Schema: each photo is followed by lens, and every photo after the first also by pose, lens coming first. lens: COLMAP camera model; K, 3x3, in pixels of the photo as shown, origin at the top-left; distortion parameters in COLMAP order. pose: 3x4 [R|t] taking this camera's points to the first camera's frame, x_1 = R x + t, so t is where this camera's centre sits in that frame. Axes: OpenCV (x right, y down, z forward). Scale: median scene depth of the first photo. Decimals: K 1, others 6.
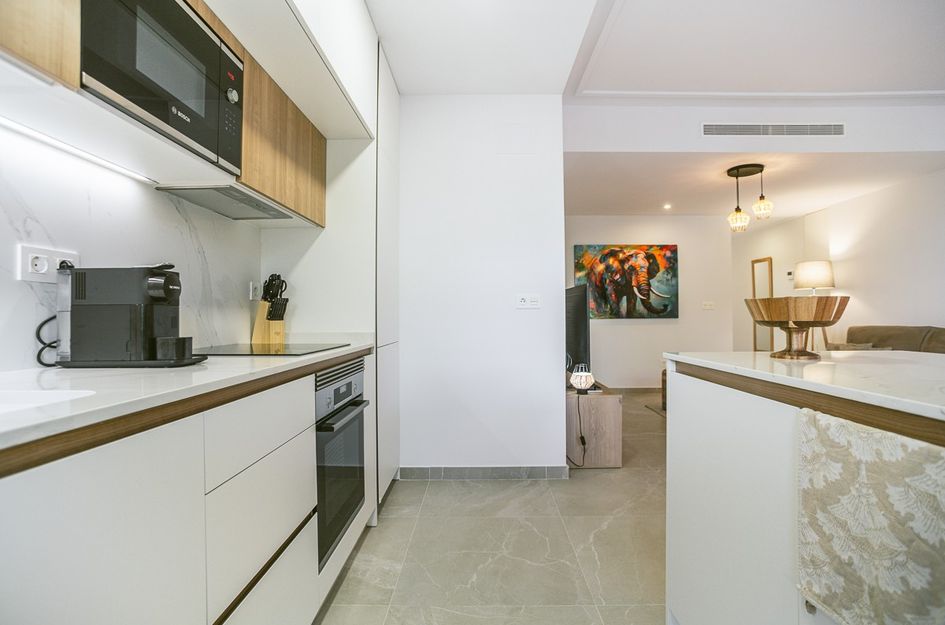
lens RADIAL K [[460.0, 0, 472.5], [0, 460.0, 312.5], [0, 0, 1]] dist [-0.070477, 0.033520]
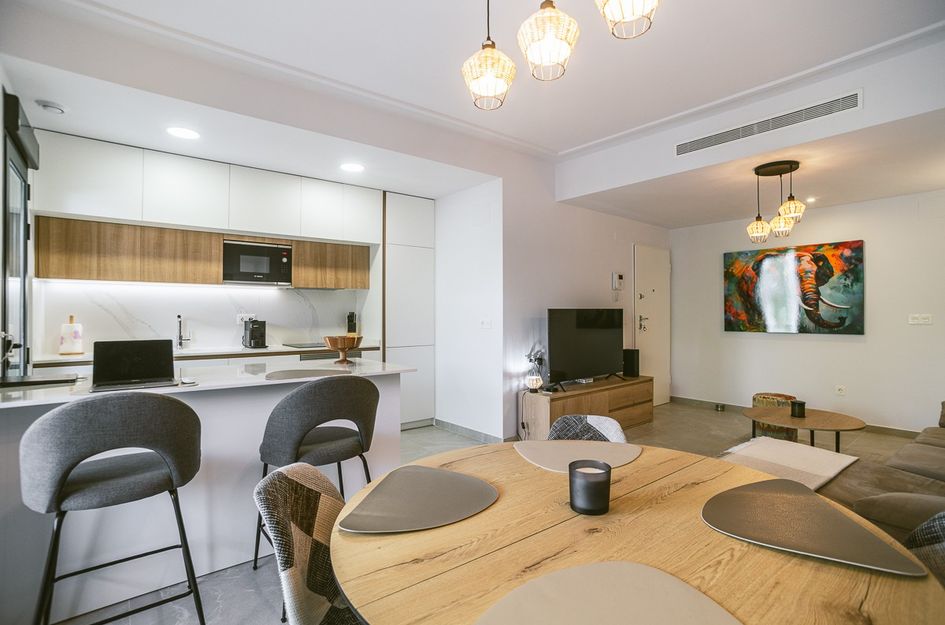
lens RADIAL K [[460.0, 0, 472.5], [0, 460.0, 312.5], [0, 0, 1]] dist [-0.070477, 0.033520]
pose [[0.641014, 0.004632, -0.767515, 0.639022], [0.004974, 0.999936, 0.010189, -0.038669], [0.767513, -0.010349, 0.640950, 0.002662]]
